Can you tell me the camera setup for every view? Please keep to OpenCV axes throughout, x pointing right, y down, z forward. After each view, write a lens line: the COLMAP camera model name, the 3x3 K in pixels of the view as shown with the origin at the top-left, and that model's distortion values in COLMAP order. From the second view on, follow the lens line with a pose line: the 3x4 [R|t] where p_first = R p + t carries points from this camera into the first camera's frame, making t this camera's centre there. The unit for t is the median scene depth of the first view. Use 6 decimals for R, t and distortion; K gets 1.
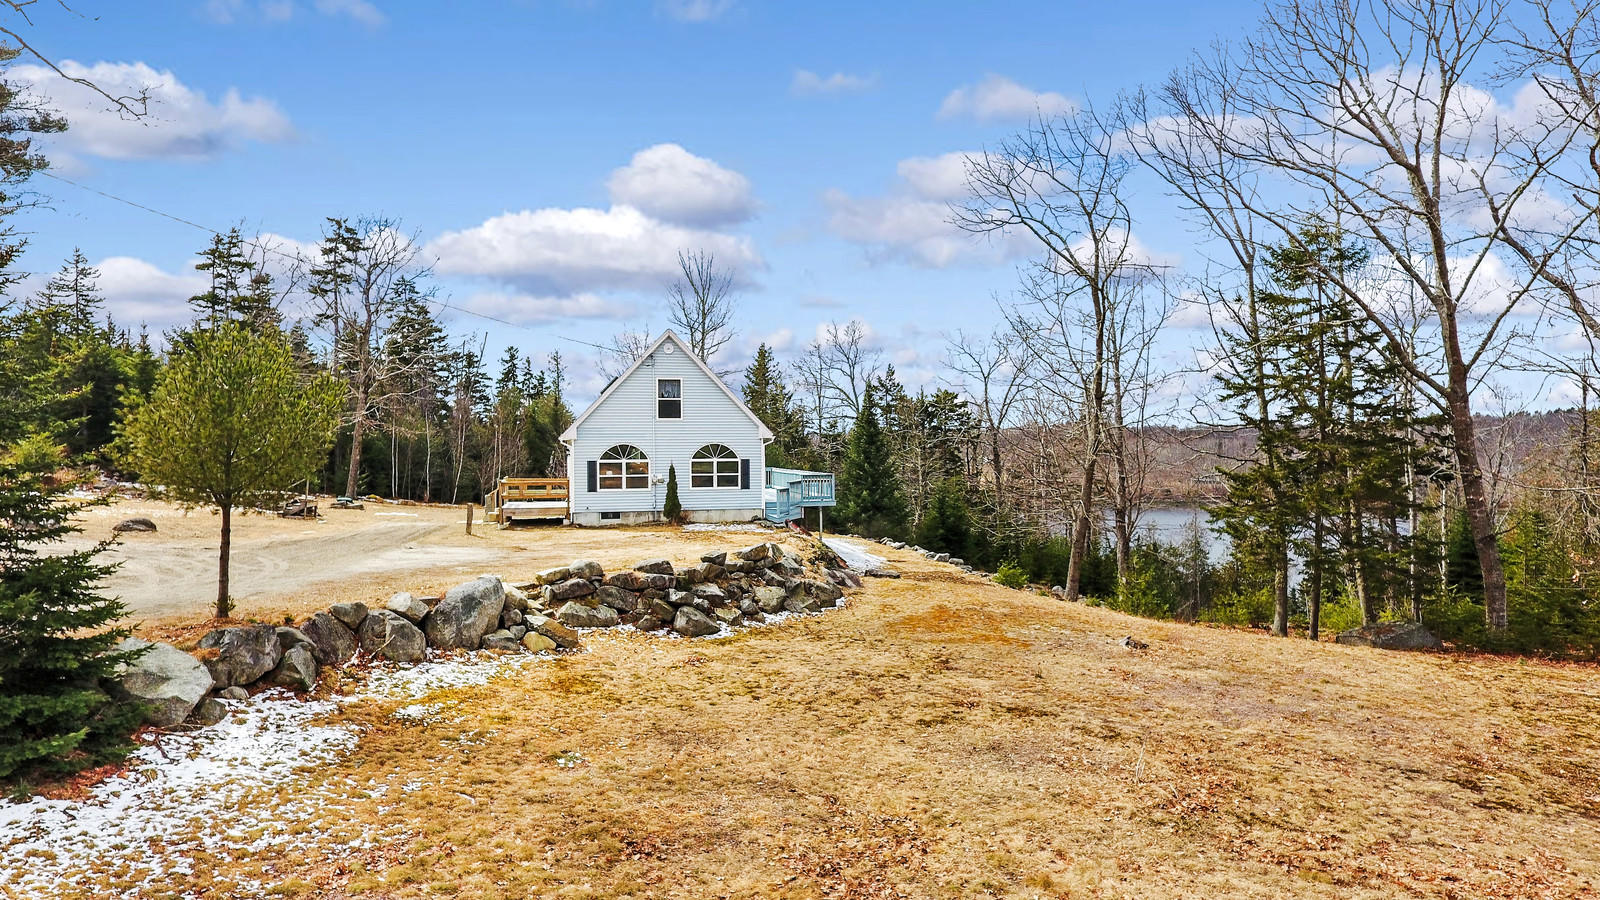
lens RADIAL K [[944.9, 0, 794.8], [0, 944.9, 449.2], [0, 0, 1]] dist [-0.004832, -0.002680]
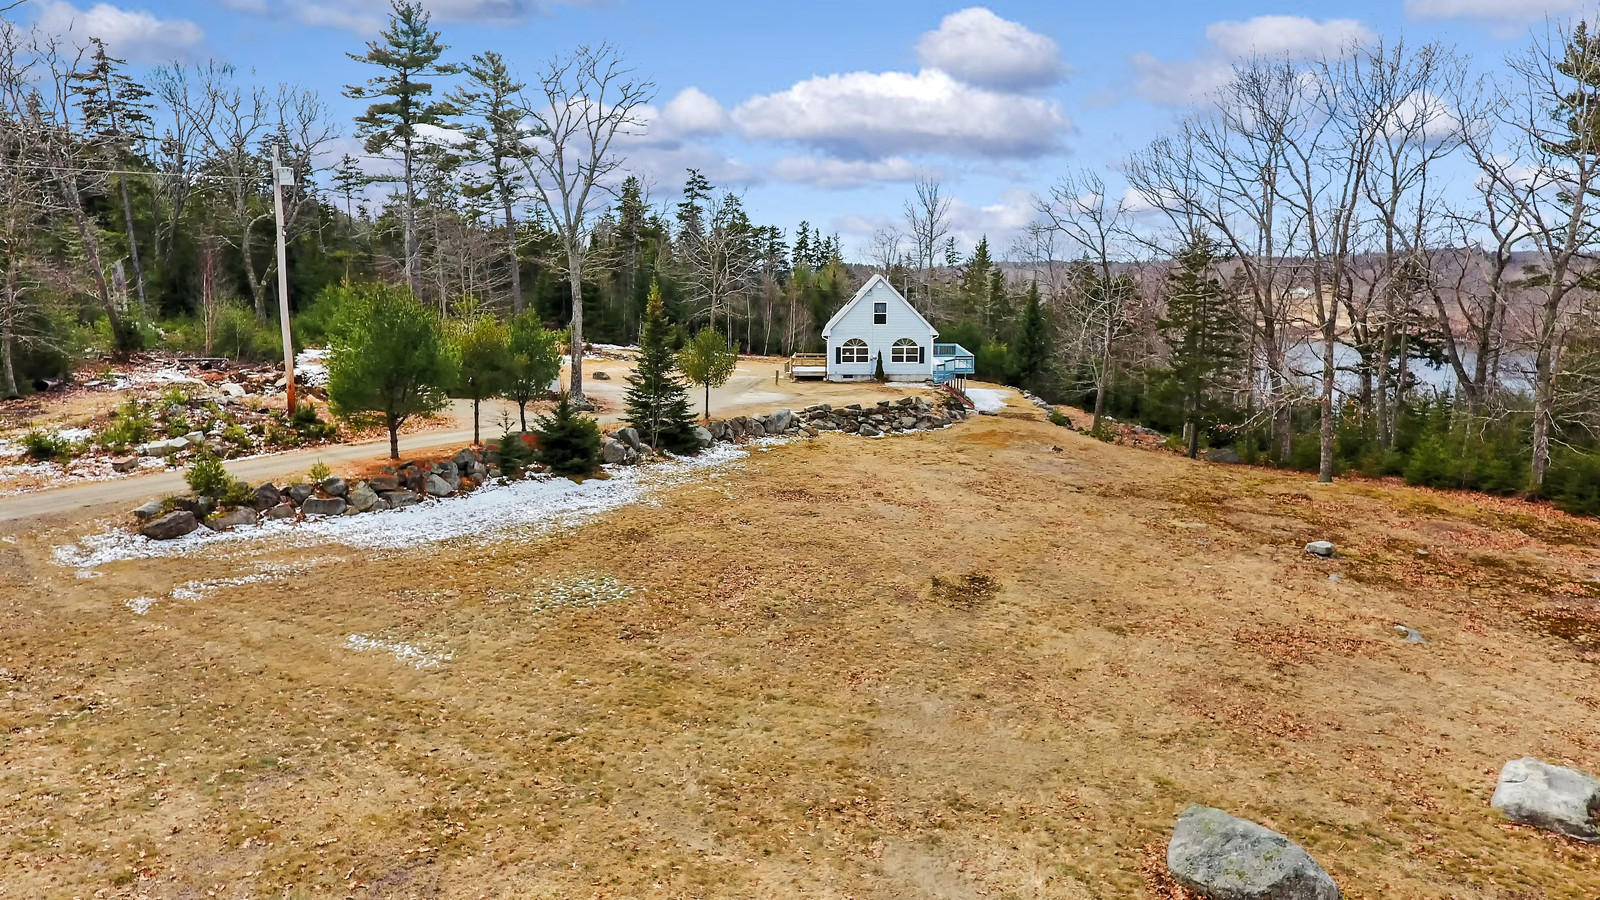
lens RADIAL K [[944.9, 0, 792.7], [0, 944.9, 455.7], [0, 0, 1]] dist [-0.004832, -0.002680]
pose [[0.952788, 0.055314, -0.298555, 0.271672], [0.001521, 0.982385, 0.186864, -0.126729], [0.303632, -0.178496, 0.935920, -0.825819]]
